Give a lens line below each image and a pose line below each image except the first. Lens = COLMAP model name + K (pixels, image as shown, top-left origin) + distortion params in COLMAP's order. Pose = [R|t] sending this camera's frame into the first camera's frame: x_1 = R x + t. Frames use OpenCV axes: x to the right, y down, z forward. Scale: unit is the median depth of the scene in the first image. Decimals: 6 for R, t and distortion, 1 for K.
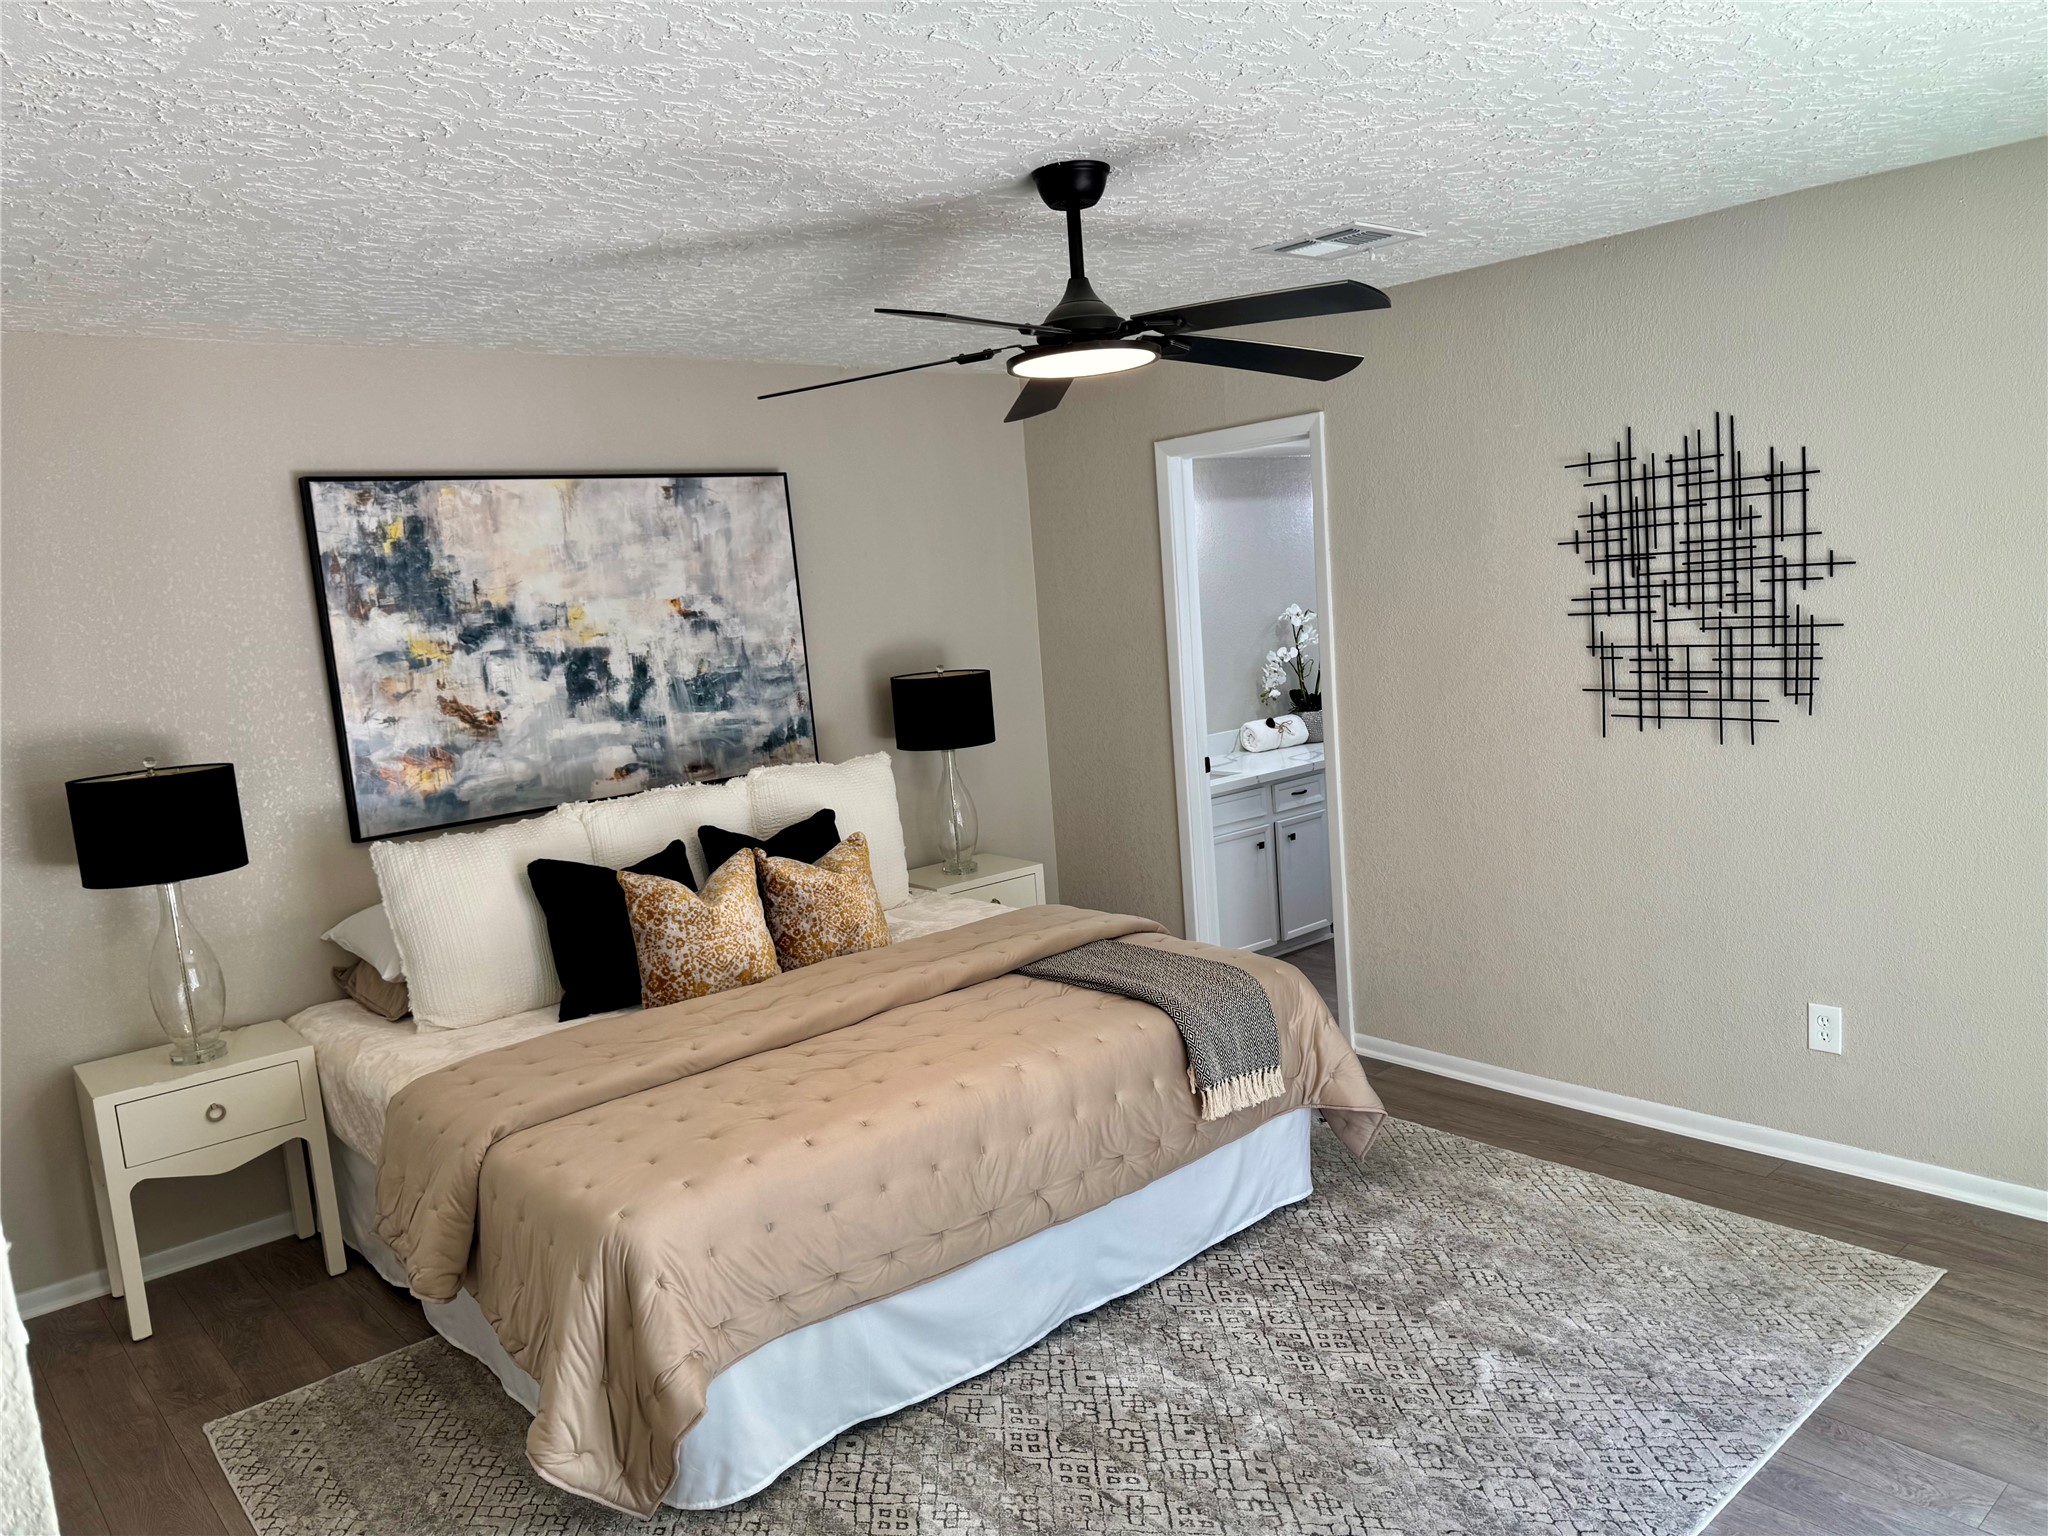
lens RADIAL K [[1447.5, 0, 1024.0], [0, 1447.5, 768.0], [0, 0, 1]] dist [0.069230, -0.104037]
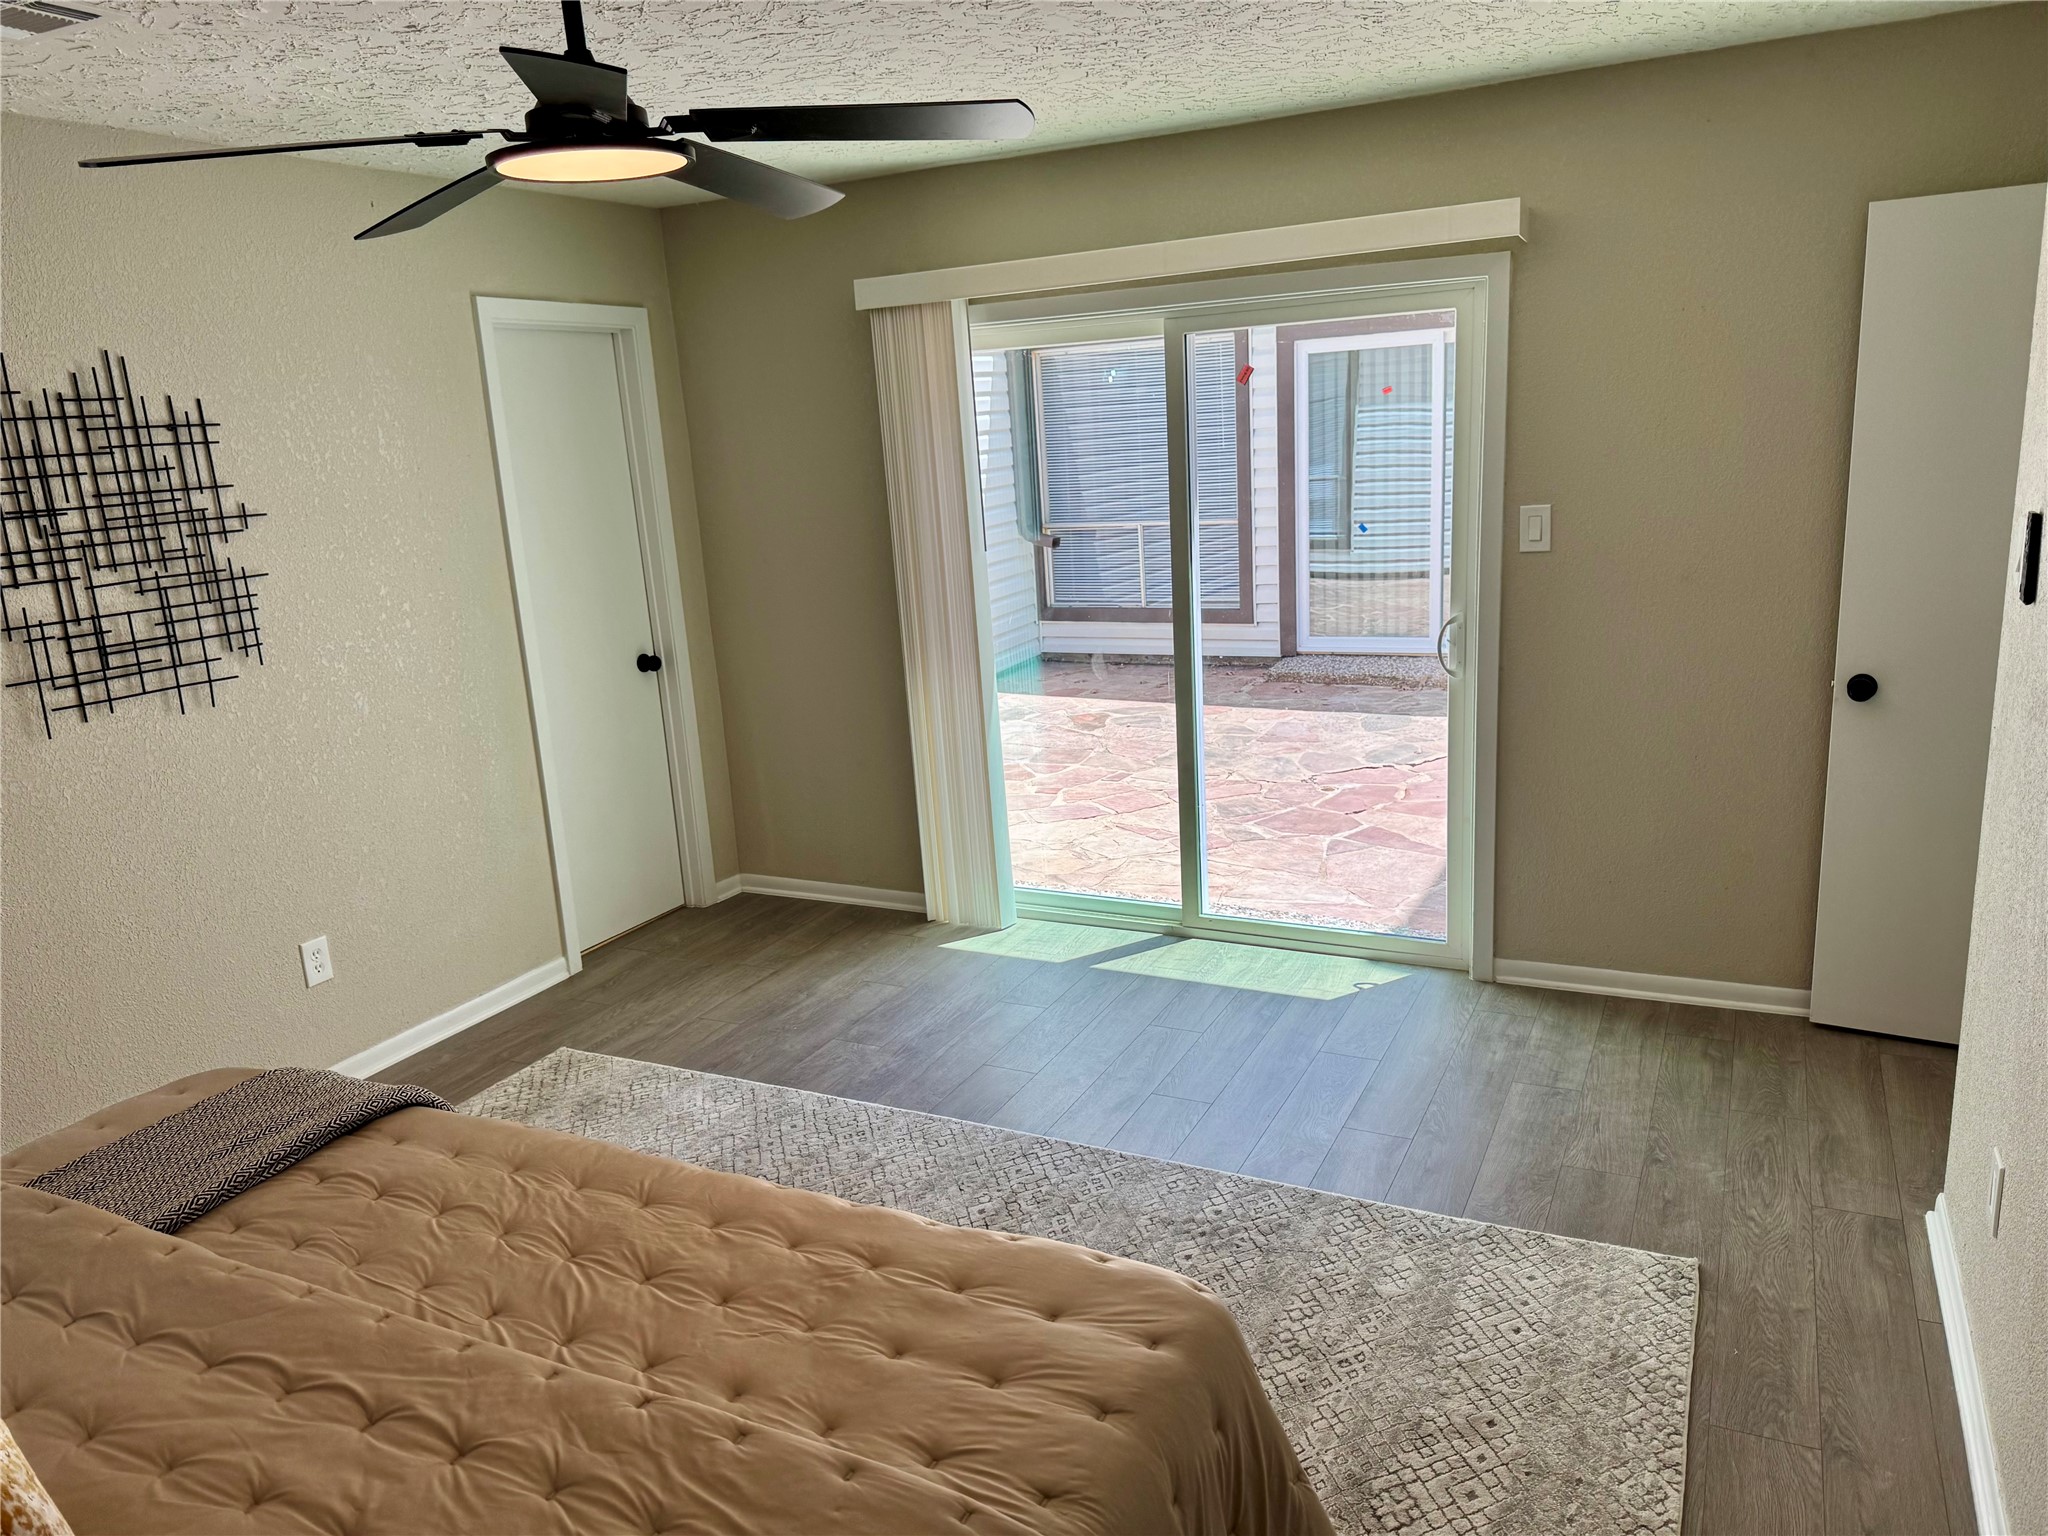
lens RADIAL K [[1447.5, 0, 1024.0], [0, 1447.5, 768.0], [0, 0, 1]] dist [0.069230, -0.104037]
pose [[-0.383607, -0.113554, 0.916488, -0.583379], [0.208472, 0.956146, 0.205727, -0.063664], [-0.899658, 0.269980, -0.343112, 0.852852]]
